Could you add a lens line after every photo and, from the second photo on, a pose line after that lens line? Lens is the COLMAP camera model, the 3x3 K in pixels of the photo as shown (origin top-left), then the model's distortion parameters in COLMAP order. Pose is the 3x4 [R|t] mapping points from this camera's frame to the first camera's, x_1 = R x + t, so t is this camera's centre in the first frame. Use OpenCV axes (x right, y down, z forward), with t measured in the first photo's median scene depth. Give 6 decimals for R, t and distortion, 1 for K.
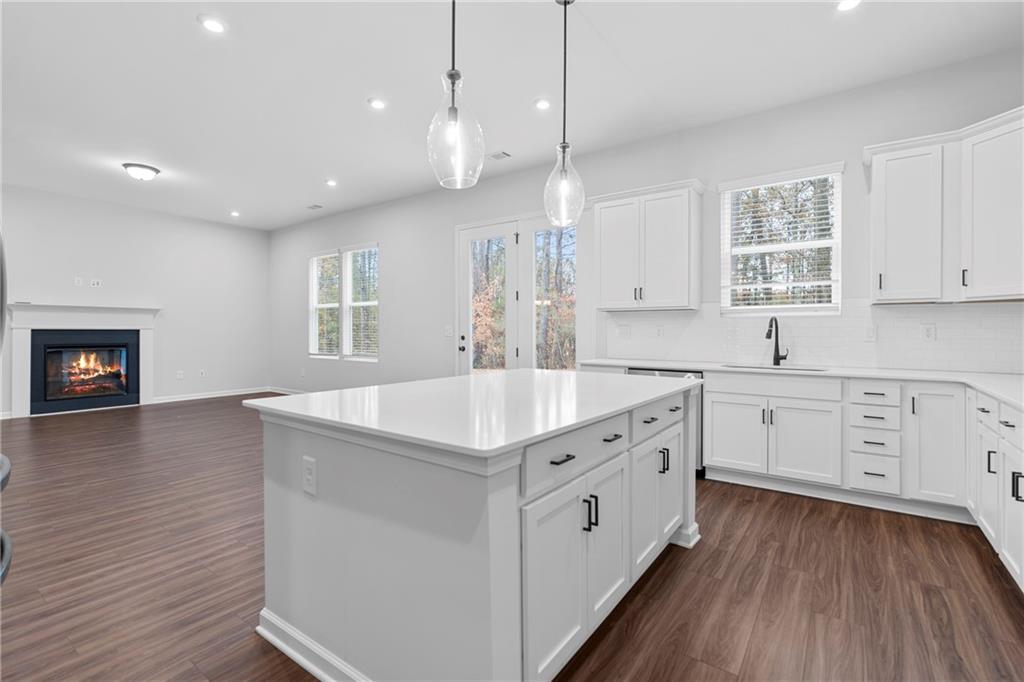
lens RADIAL K [[460.6, 0, 510.2], [0, 460.6, 334.4], [0, 0, 1]] dist [-0.001590, -0.000024]
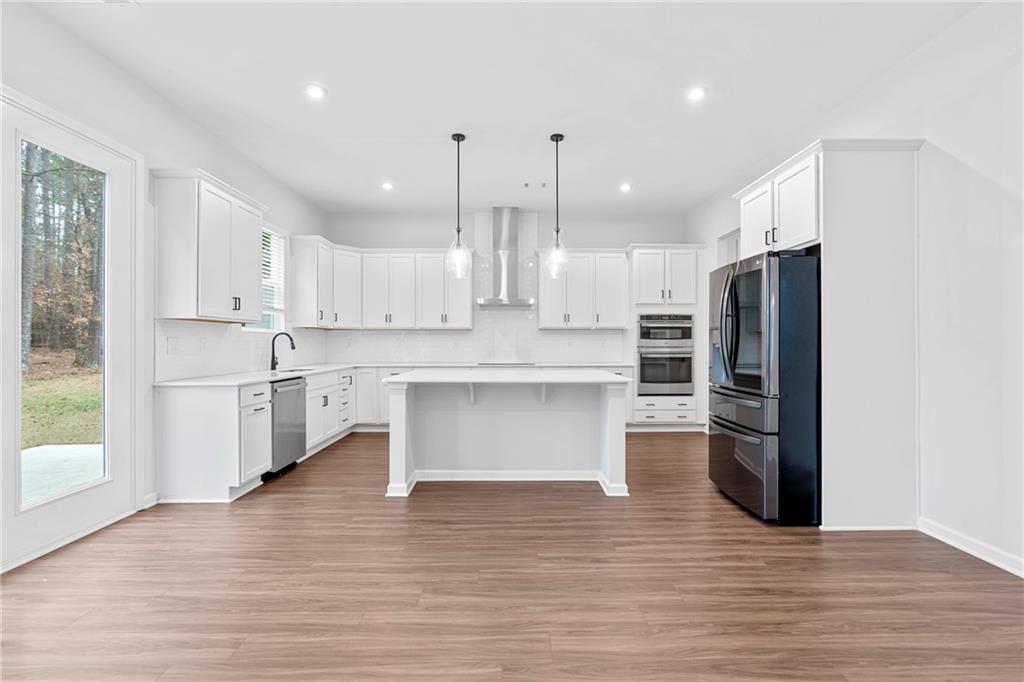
lens RADIAL K [[455.2, 0, 512.8], [0, 455.2, 344.0], [0, 0, 1]] dist [-0.008739, -0.000316]
pose [[-0.593217, -0.002747, 0.805038, -1.115311], [0.008056, 0.999924, 0.009348, -0.016762], [-0.805002, 0.012031, -0.593150, 1.560157]]
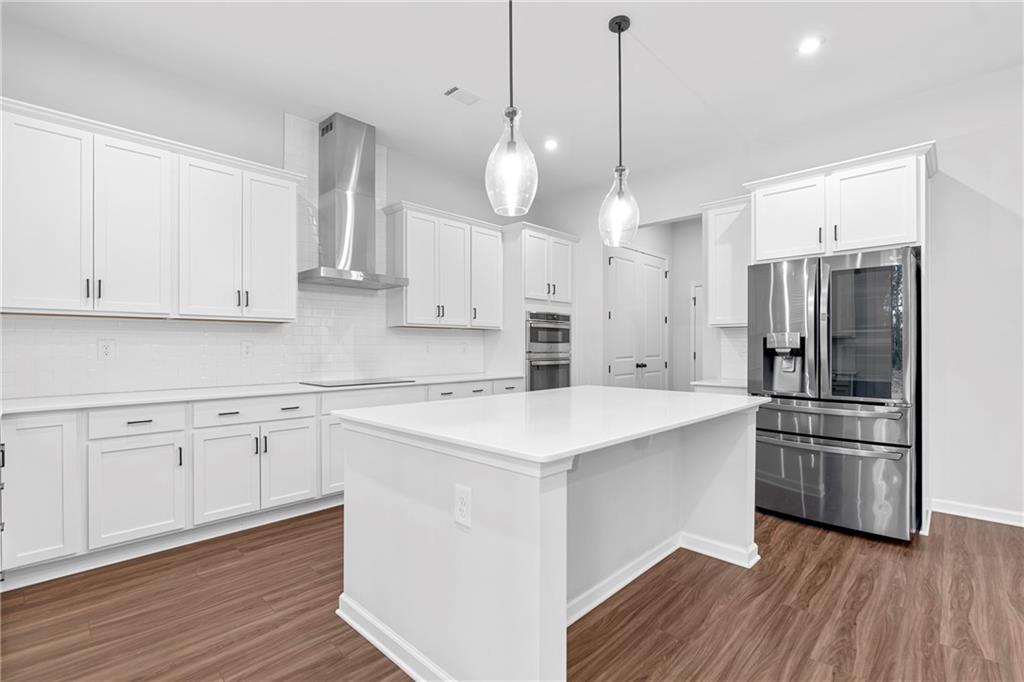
lens RADIAL K [[463.6, 0, 515.4], [0, 463.6, 346.8], [0, 0, 1]] dist [-0.002070, 0.000208]
pose [[-0.991141, 0.000256, 0.132815, 0.005730], [0.001680, 0.999942, 0.010611, -0.017374], [-0.132804, 0.010740, -0.991084, 1.543442]]
